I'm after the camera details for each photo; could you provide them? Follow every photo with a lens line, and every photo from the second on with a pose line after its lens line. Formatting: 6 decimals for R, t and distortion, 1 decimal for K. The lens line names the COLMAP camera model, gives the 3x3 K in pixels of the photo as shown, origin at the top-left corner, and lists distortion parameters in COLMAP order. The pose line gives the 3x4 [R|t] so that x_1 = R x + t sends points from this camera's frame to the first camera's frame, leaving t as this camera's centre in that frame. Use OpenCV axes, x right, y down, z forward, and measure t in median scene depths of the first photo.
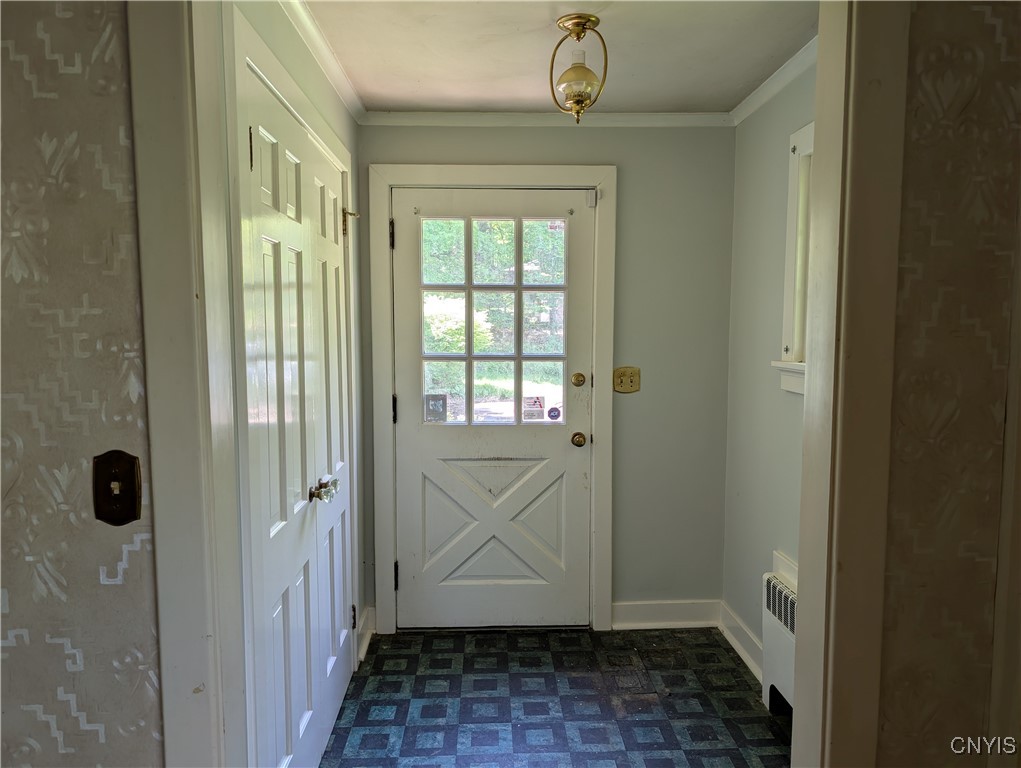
lens RADIAL K [[742.0, 0, 514.6], [0, 742.0, 383.2], [0, 0, 1]] dist [0.041778, -0.031855]
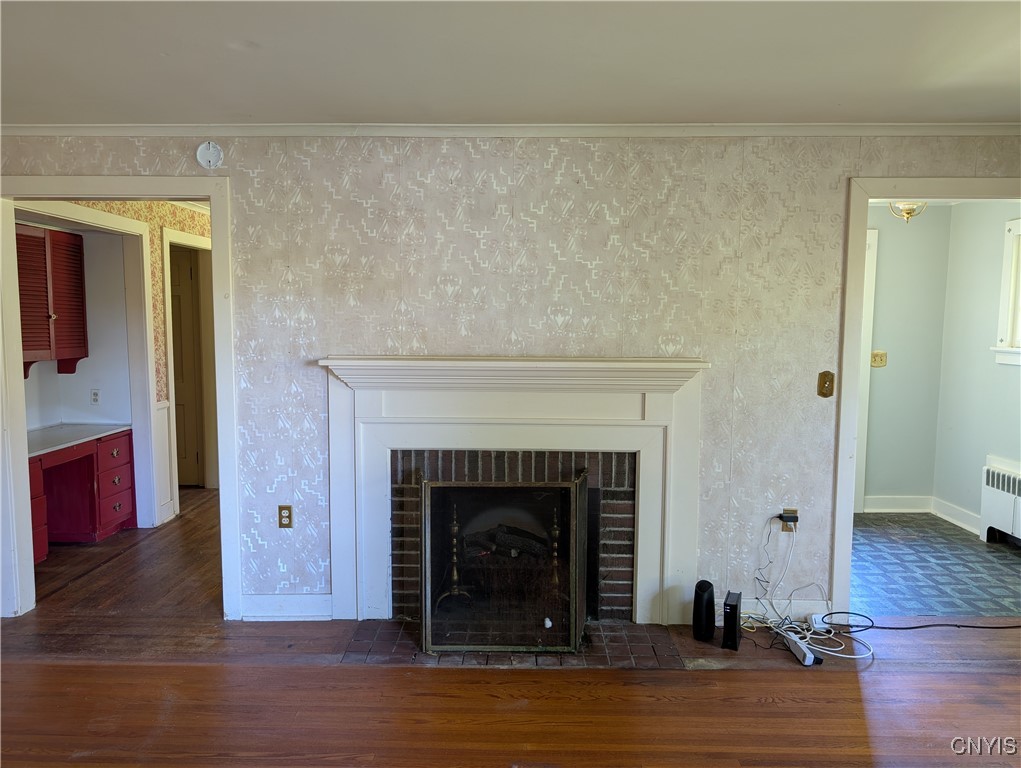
lens RADIAL K [[742.0, 0, 504.4], [0, 742.0, 385.0], [0, 0, 1]] dist [0.041778, -0.031855]
pose [[0.998520, 0.009625, -0.053518, -0.721027], [-0.009322, 0.999939, 0.005911, 0.061594], [0.053572, -0.005403, 0.998549, -0.856172]]
